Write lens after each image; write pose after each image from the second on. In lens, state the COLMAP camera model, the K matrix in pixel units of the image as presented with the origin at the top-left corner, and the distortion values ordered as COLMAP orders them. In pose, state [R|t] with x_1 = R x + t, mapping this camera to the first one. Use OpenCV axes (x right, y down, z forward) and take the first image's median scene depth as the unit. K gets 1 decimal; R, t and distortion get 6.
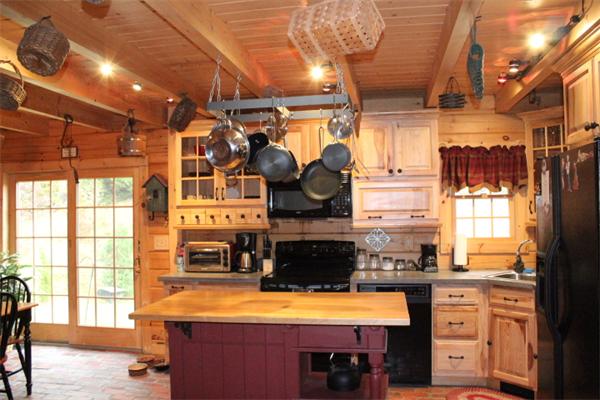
lens RADIAL K [[496.0, 0, 300.0], [0, 496.0, 200.0], [0, 0, 1]] dist [-0.158430, 0.133745]
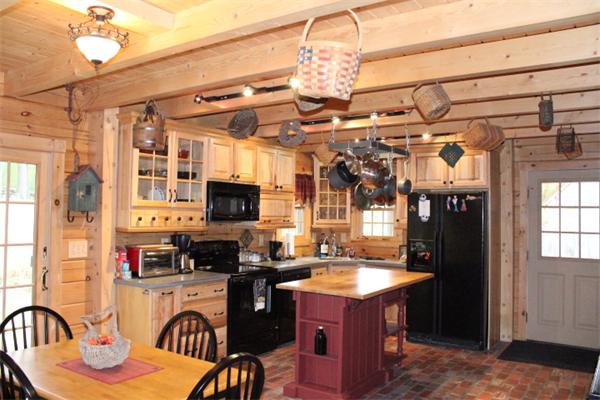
lens RADIAL K [[496.0, 0, 300.0], [0, 496.0, 200.0], [0, 0, 1]] dist [-0.158430, 0.133745]
pose [[0.407455, 0.049305, 0.911893, -0.946056], [-0.037097, 0.998611, -0.037418, 0.023592], [-0.912471, -0.018582, 0.408718, 0.360755]]
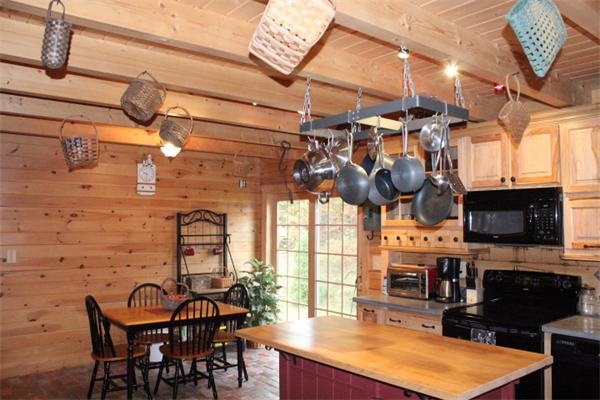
lens RADIAL K [[496.0, 0, 300.0], [0, 496.0, 200.0], [0, 0, 1]] dist [-0.158430, 0.133745]
pose [[0.757065, -0.014174, -0.653185, 0.265622], [-0.003309, 0.999669, -0.025528, -0.013849], [0.653331, 0.021488, 0.756768, 0.160392]]
